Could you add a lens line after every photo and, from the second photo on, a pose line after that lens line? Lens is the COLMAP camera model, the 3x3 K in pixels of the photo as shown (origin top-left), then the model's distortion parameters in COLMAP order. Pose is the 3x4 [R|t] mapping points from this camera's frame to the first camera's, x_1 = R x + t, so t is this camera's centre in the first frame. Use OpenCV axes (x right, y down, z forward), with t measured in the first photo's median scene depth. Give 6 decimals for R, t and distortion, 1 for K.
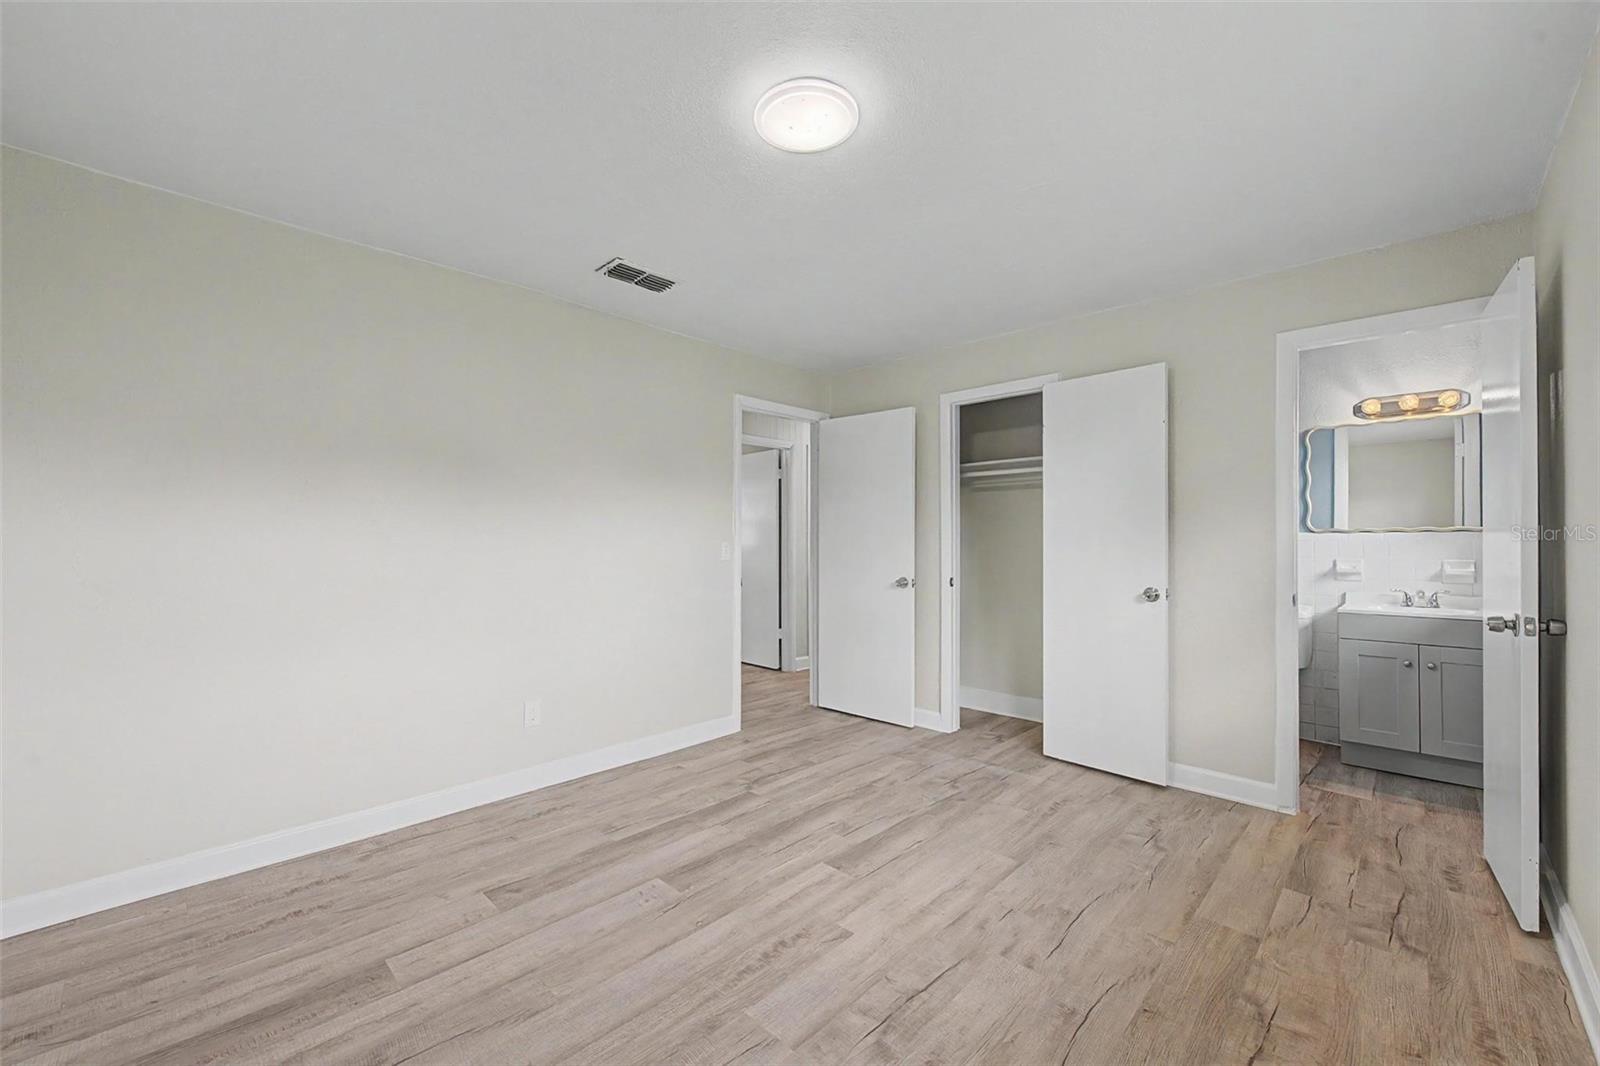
lens RADIAL K [[620.7, 0, 796.6], [0, 620.7, 542.5], [0, 0, 1]] dist [0.002353, -0.000190]
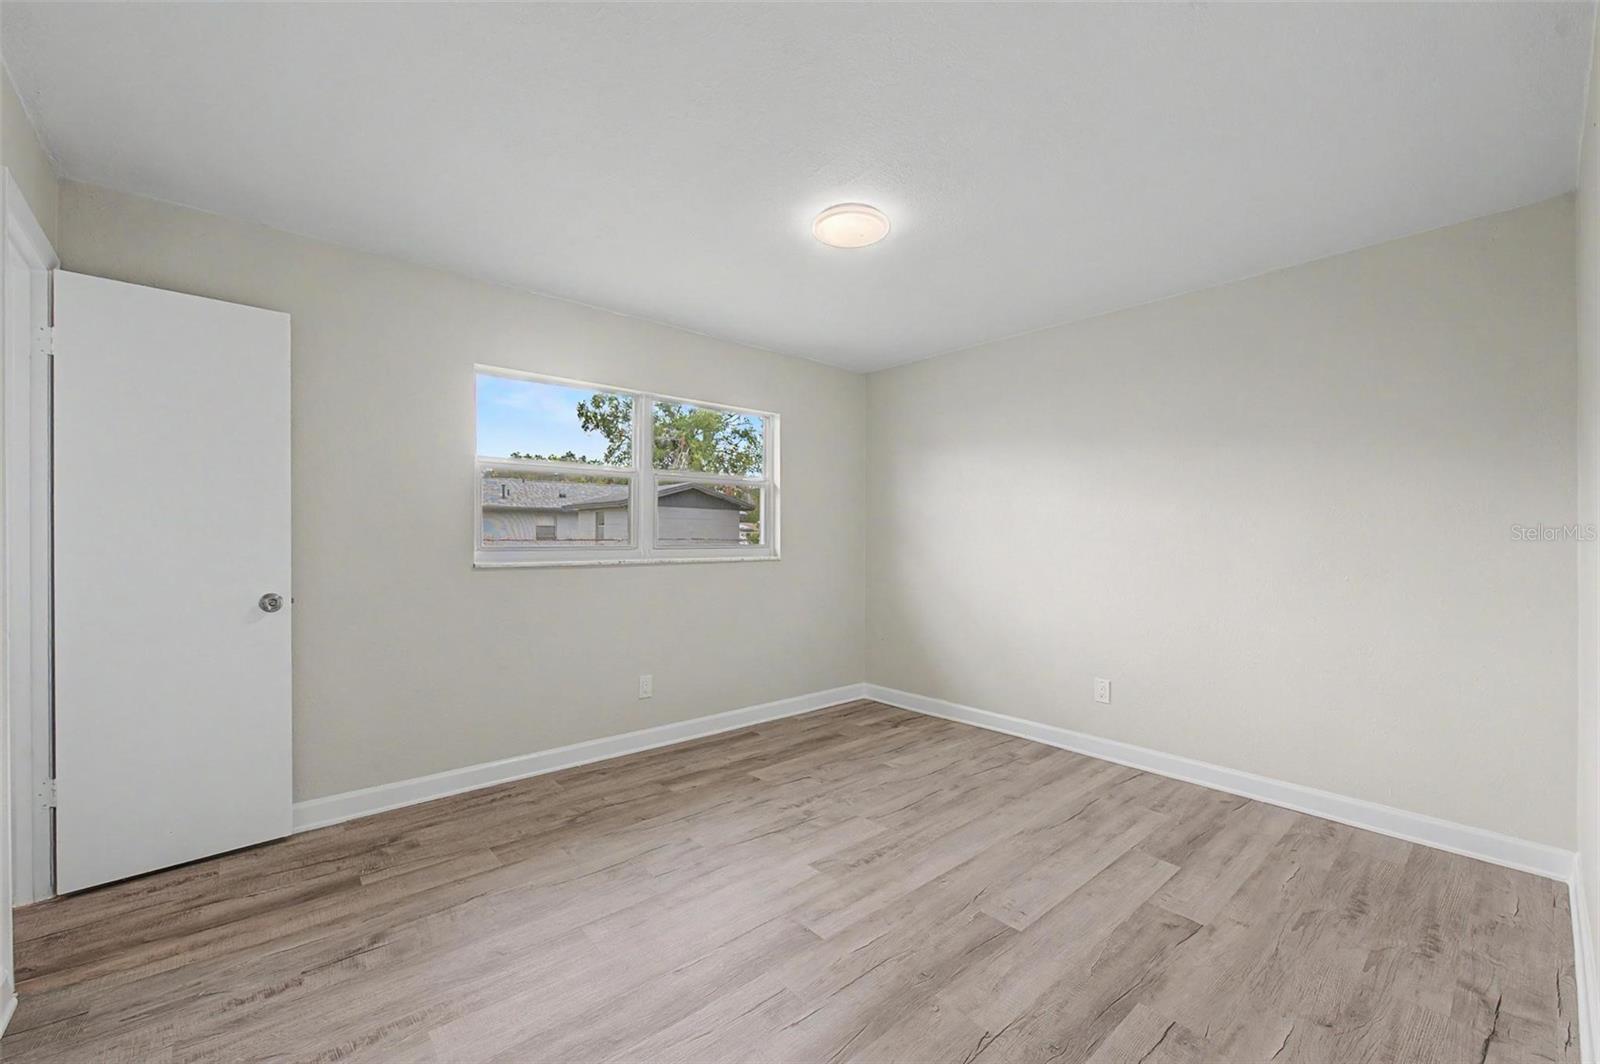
lens RADIAL K [[620.7, 0, 796.4], [0, 620.7, 524.6], [0, 0, 1]] dist [0.002353, -0.000190]
pose [[-0.995982, -0.001522, 0.089543, 0.006899], [-0.003338, 0.999792, -0.020131, -0.001052], [-0.089494, -0.020349, -0.995780, 1.960078]]
